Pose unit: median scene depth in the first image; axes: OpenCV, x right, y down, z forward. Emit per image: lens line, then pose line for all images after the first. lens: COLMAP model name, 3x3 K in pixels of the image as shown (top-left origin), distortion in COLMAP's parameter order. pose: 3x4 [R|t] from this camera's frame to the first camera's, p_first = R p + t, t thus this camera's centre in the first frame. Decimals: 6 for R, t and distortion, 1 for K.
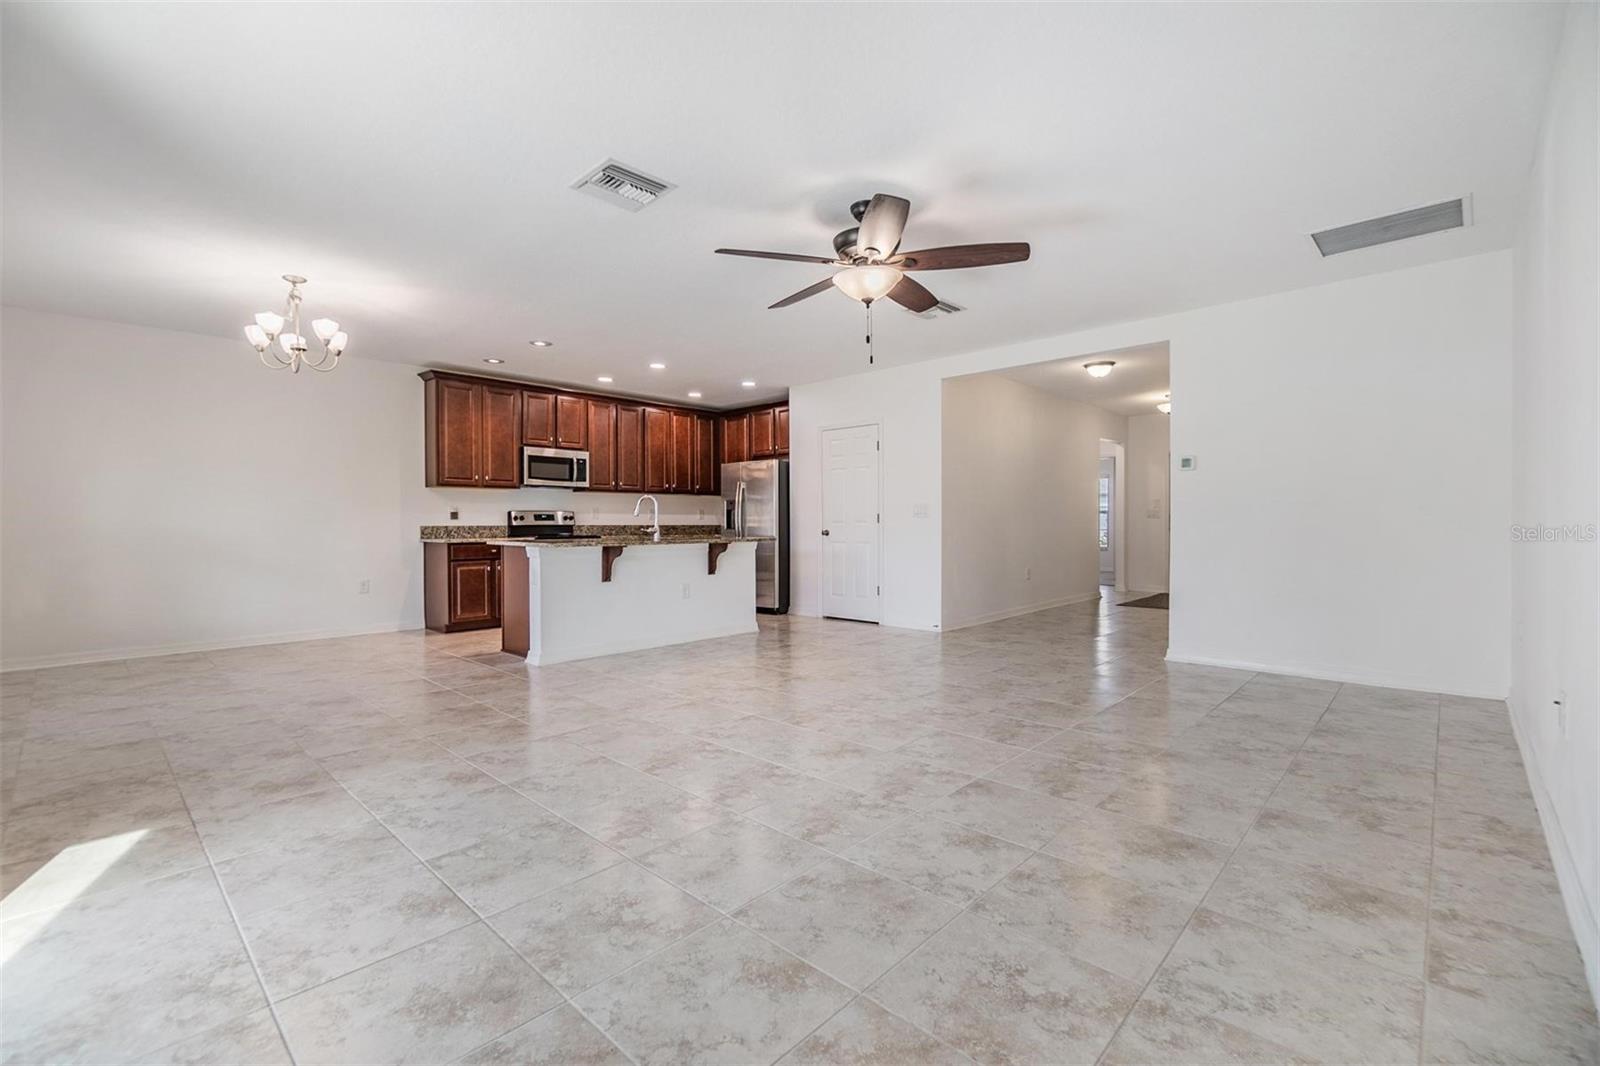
lens RADIAL K [[685.6, 0, 793.9], [0, 685.6, 532.3], [0, 0, 1]] dist [-0.003072, 0.000079]
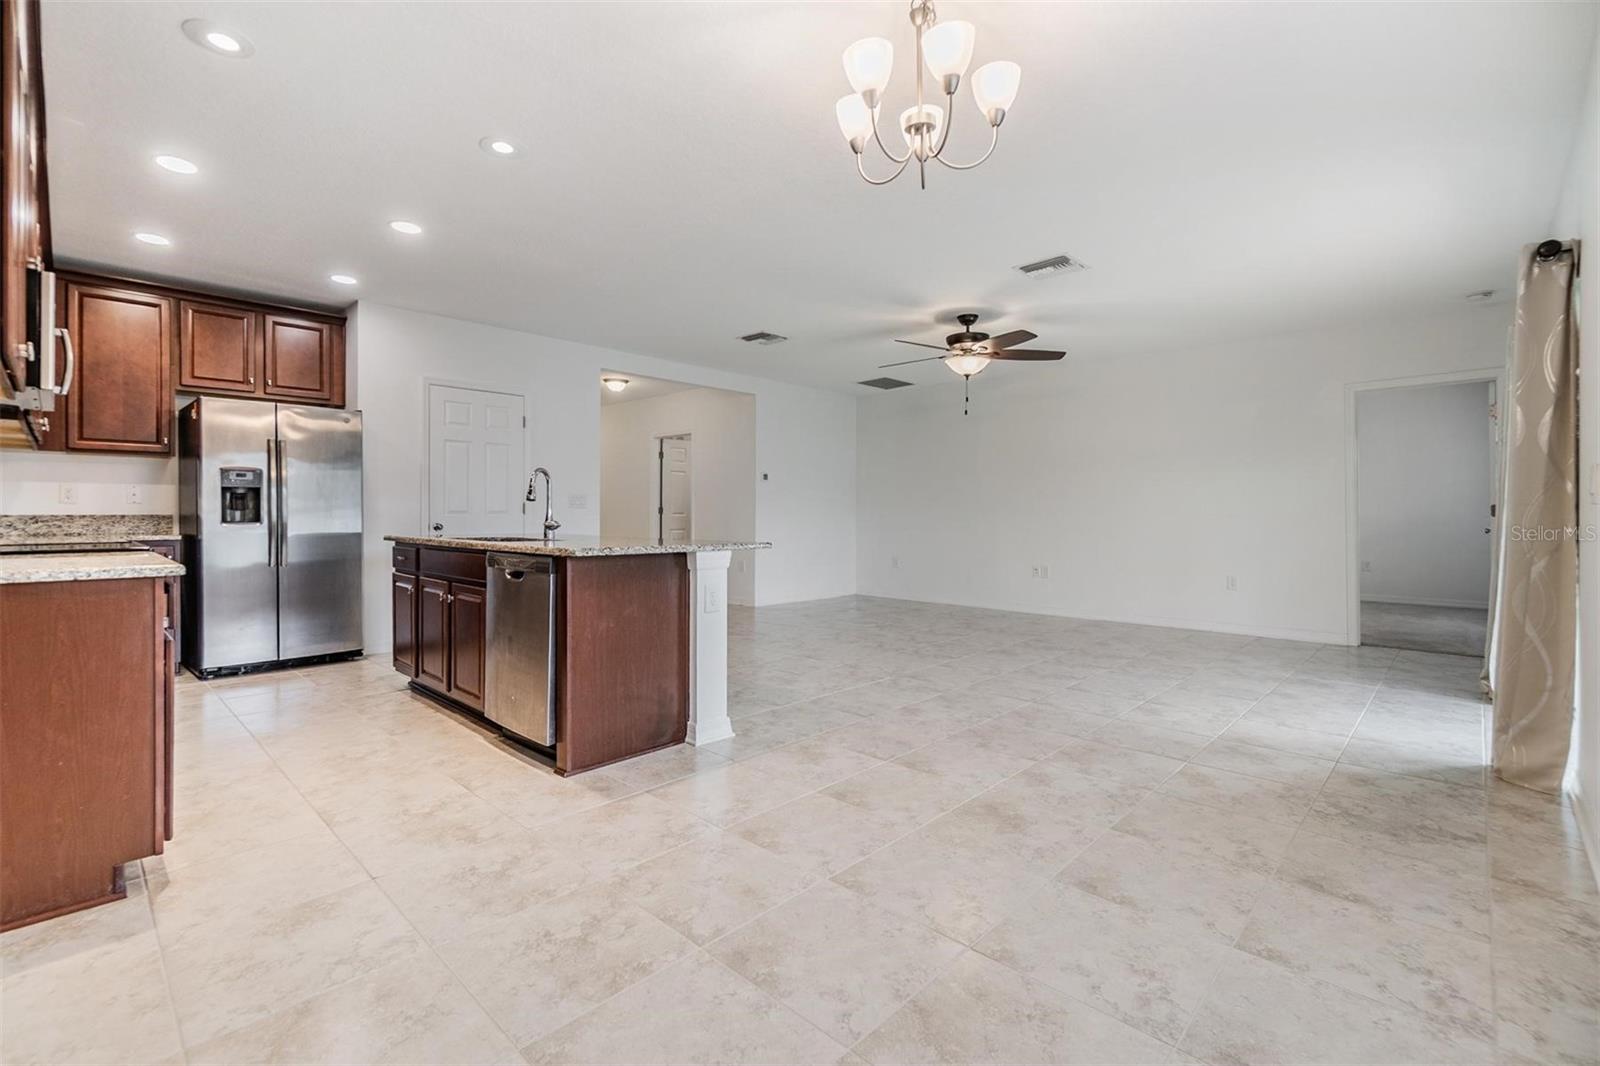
lens RADIAL K [[705.2, 0, 782.8], [0, 705.2, 512.4], [0, 0, 1]] dist [-0.002344, -0.001131]
pose [[0.021951, 0.007063, 0.999734, -0.738425], [0.009346, 0.999930, -0.007270, -0.006267], [-0.999715, 0.009503, 0.021883, 0.669799]]
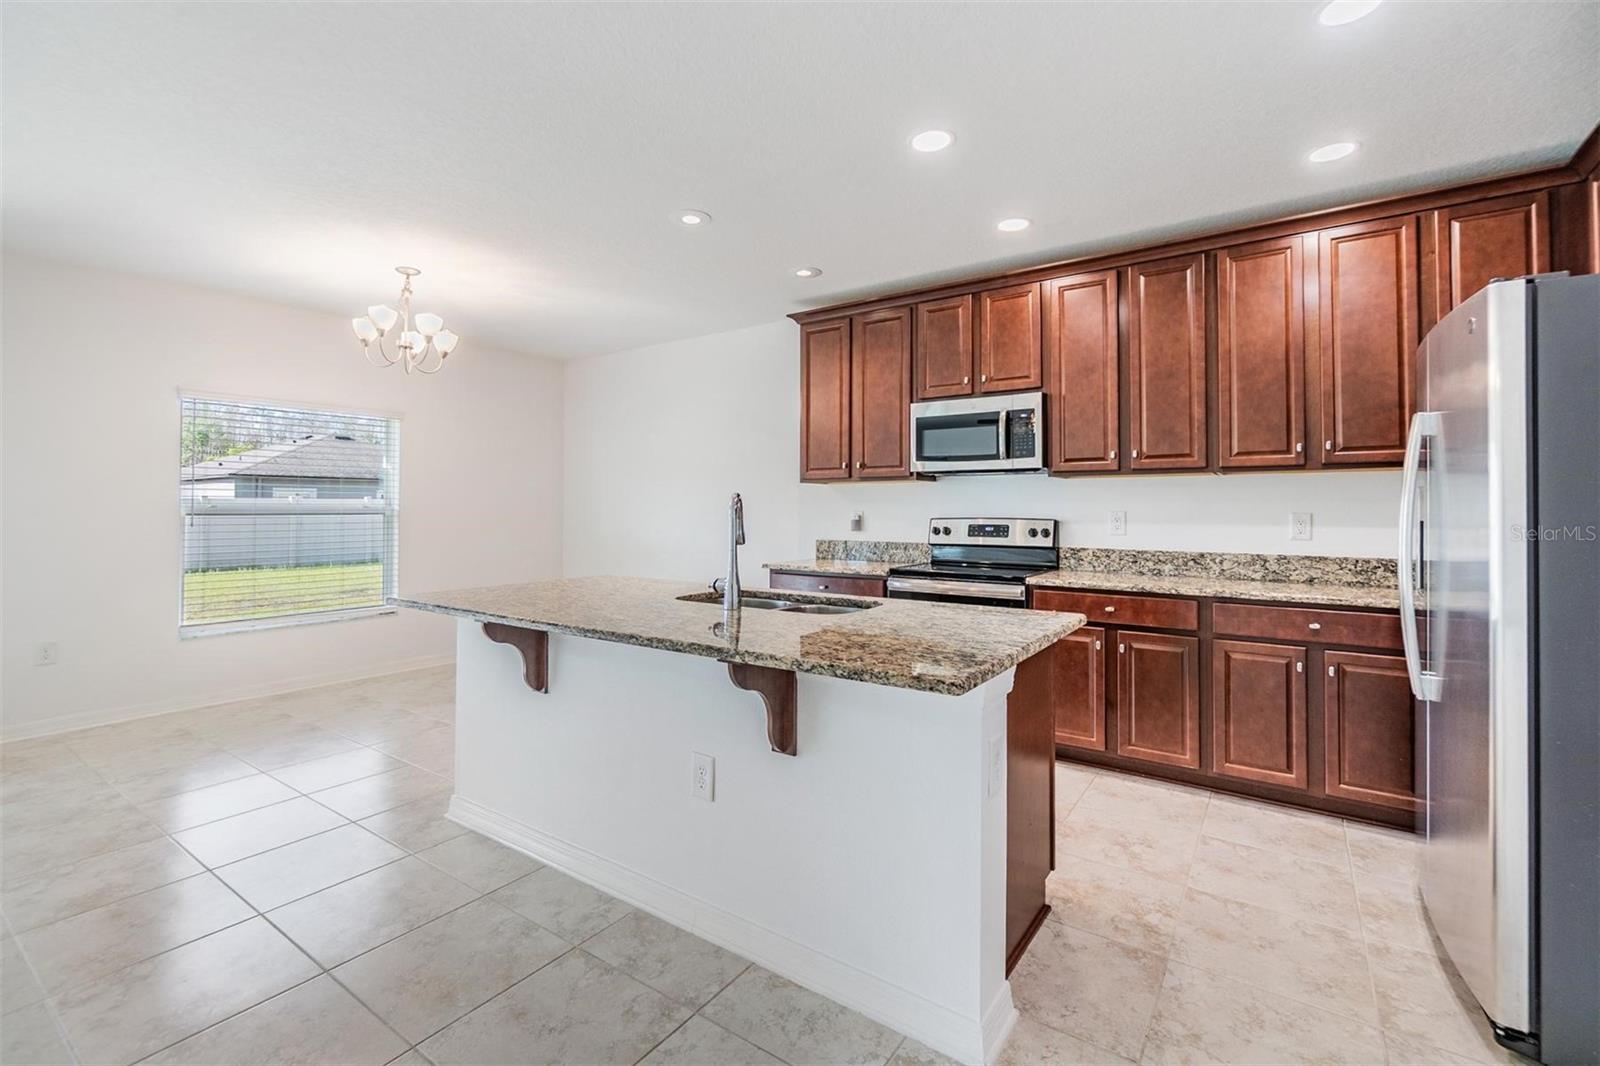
lens RADIAL K [[710.2, 0, 793.1], [0, 710.2, 495.8], [0, 0, 1]] dist [-0.002523, 0.000170]
pose [[0.145017, -0.015461, -0.989308, 0.166570], [-0.016804, 0.999695, -0.018087, -0.039410], [0.989286, 0.019247, 0.144713, 0.848294]]
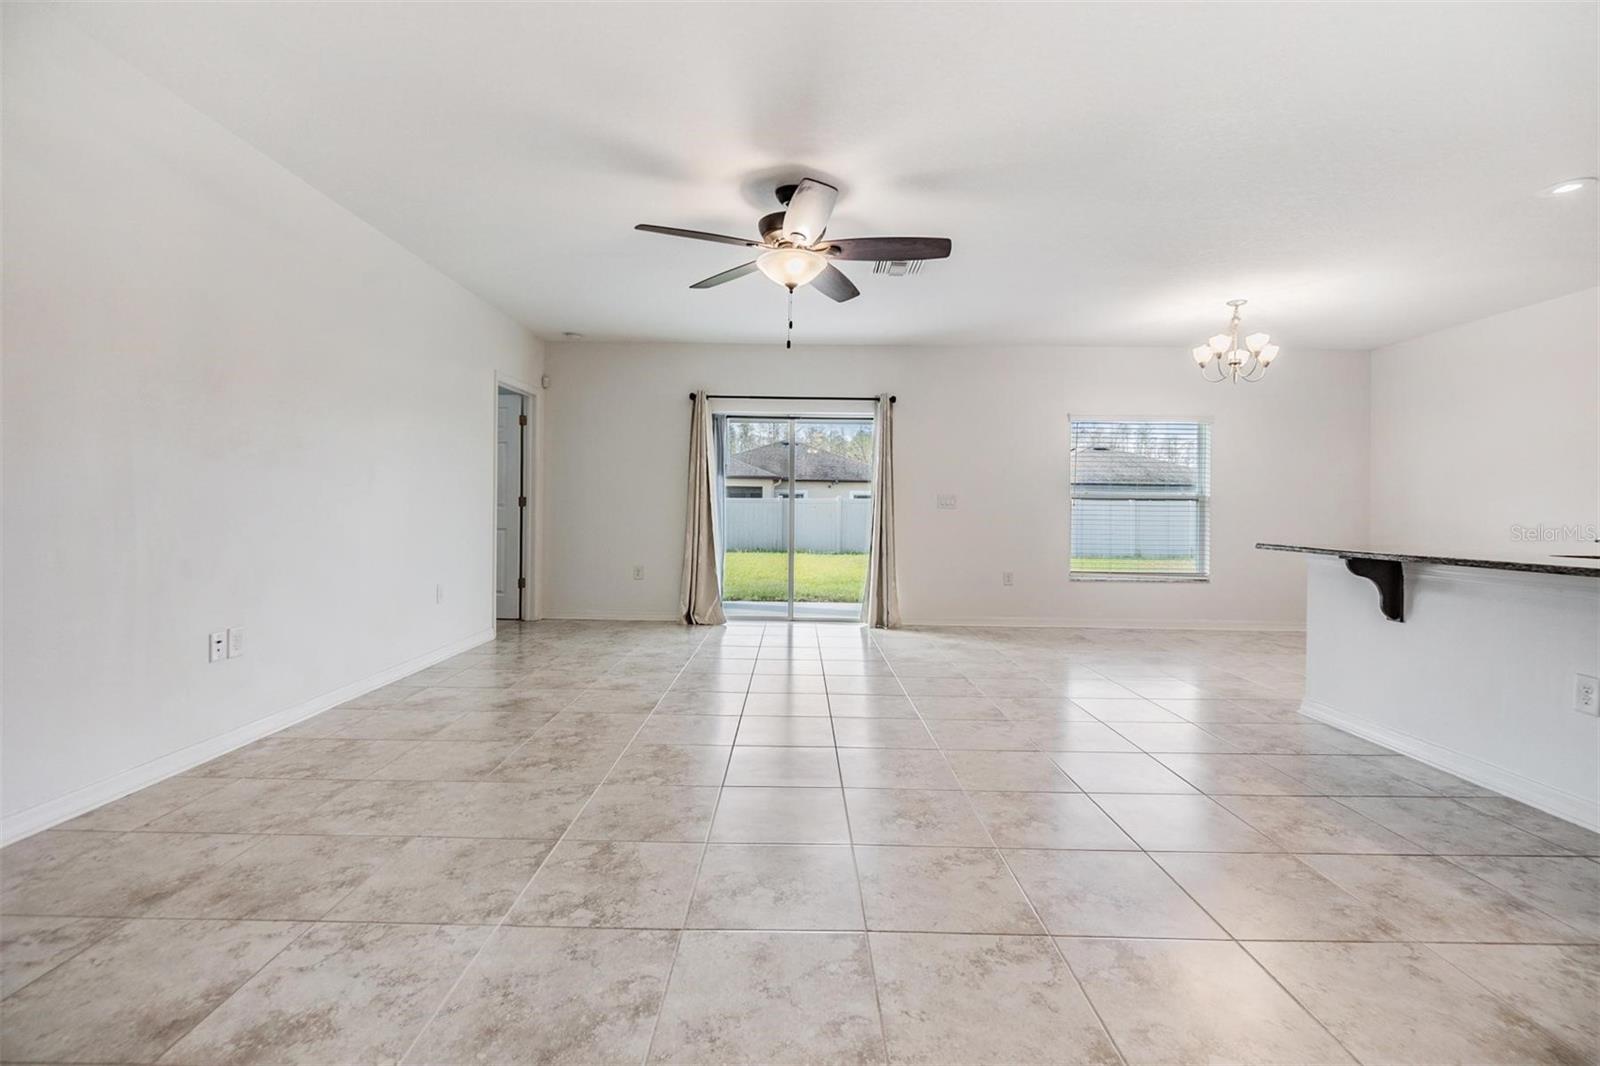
lens RADIAL K [[708.0, 0, 791.4], [0, 708.0, 507.4], [0, 0, 1]] dist [-0.000071, 0.000155]
pose [[-0.727103, -0.010558, -0.686447, 0.386502], [-0.021836, 0.999732, 0.007753, -0.012064], [0.686181, 0.020626, -0.727138, 0.838491]]
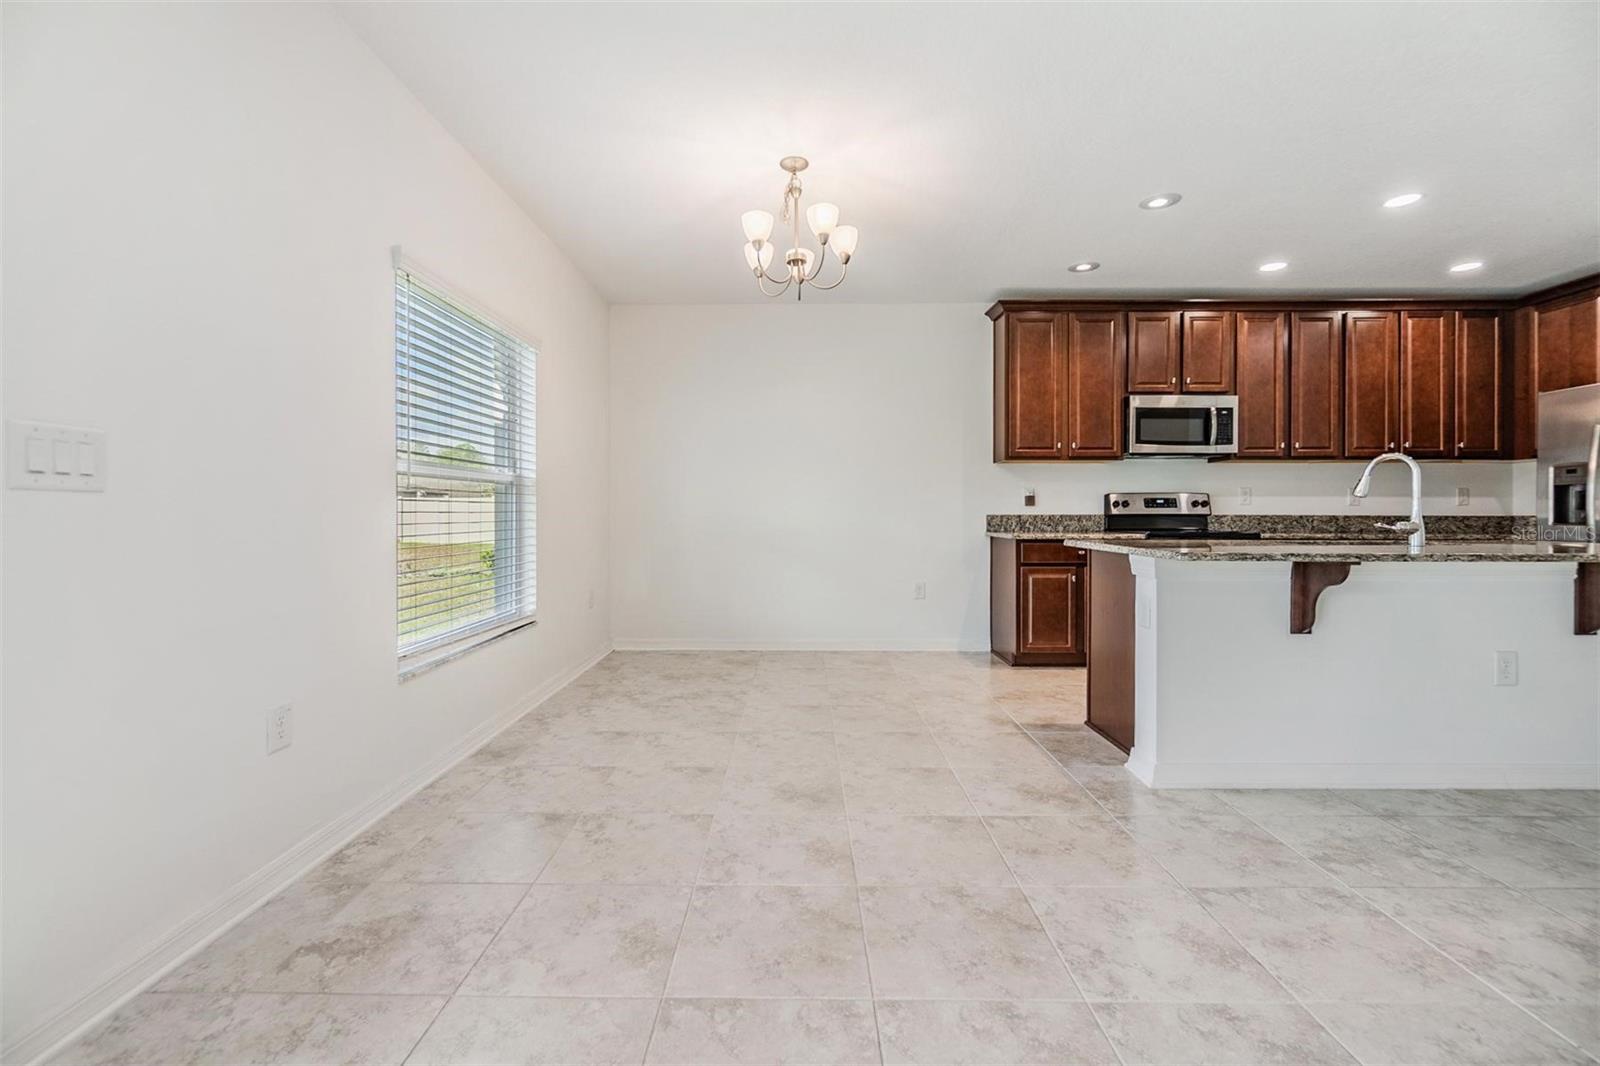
lens RADIAL K [[700.9, 0, 800.5], [0, 700.9, 513.7], [0, 0, 1]] dist [-0.002945, 0.000326]
pose [[0.684013, 0.004849, -0.729454, -0.121251], [-0.013161, 0.999897, -0.005694, -0.003066], [0.729351, 0.013495, 0.684007, 0.317724]]
